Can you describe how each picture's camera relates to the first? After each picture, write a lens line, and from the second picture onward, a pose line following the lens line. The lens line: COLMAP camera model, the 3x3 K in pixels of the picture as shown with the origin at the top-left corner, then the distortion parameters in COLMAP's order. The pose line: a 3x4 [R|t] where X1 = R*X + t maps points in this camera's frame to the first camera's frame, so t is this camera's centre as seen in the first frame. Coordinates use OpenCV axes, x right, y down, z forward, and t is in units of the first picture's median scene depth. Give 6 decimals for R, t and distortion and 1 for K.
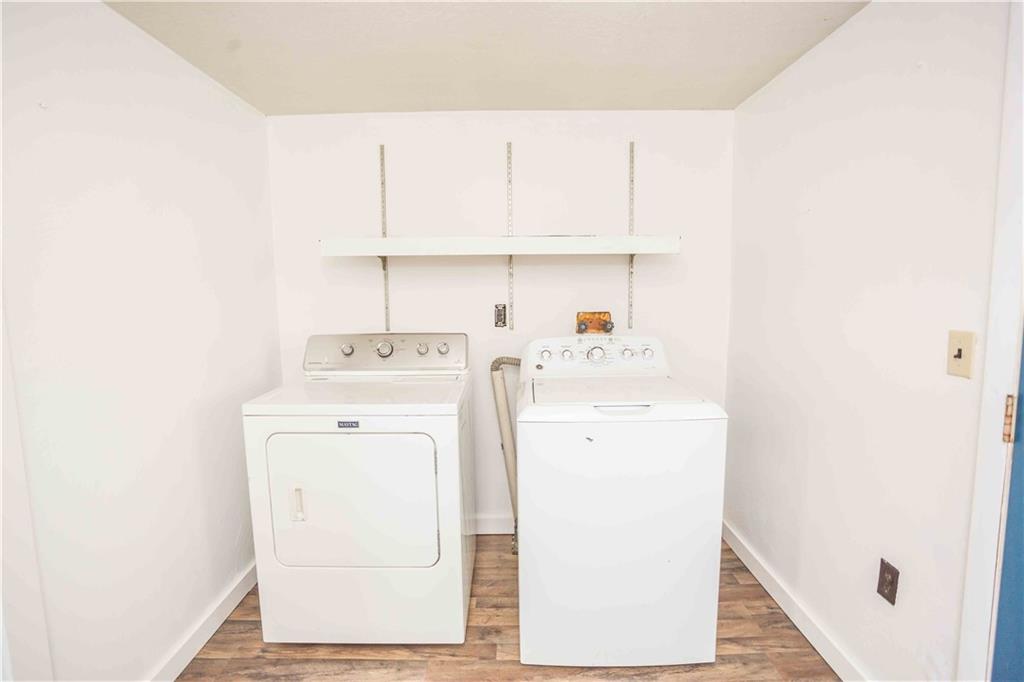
lens RADIAL K [[494.7, 0, 508.9], [0, 494.7, 335.5], [0, 0, 1]] dist [-0.075399, 0.029004]
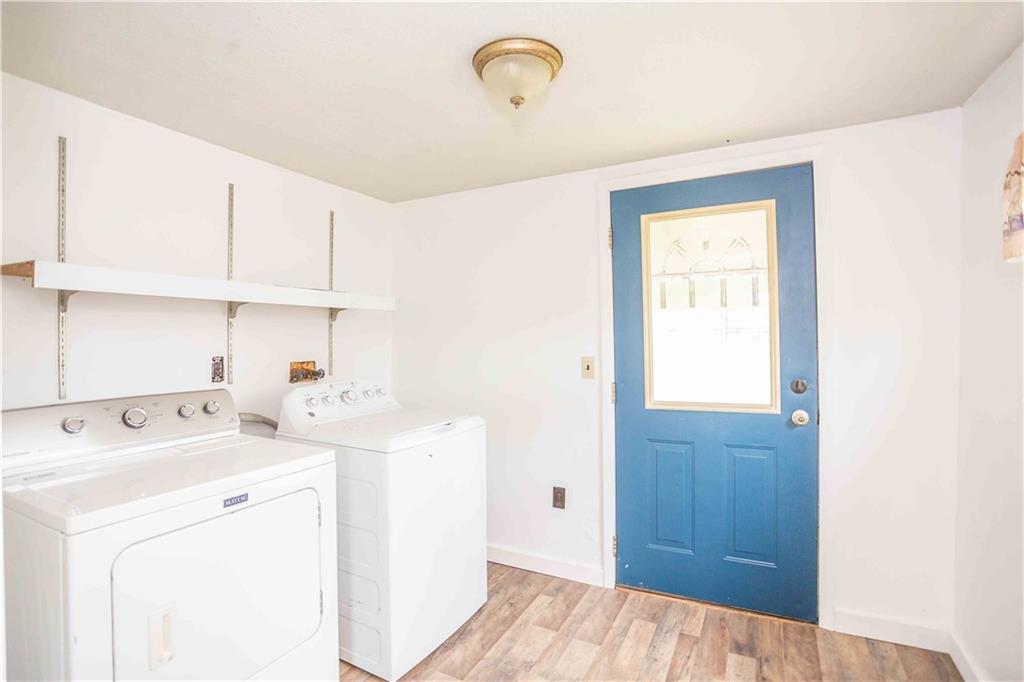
lens RADIAL K [[494.7, 0, 508.9], [0, 494.7, 335.5], [0, 0, 1]] dist [-0.075399, 0.029004]
pose [[0.467380, 0.009915, 0.884001, -0.560165], [0.091098, 0.994074, -0.059314, -0.001658], [-0.879350, 0.108253, 0.463707, 0.133822]]
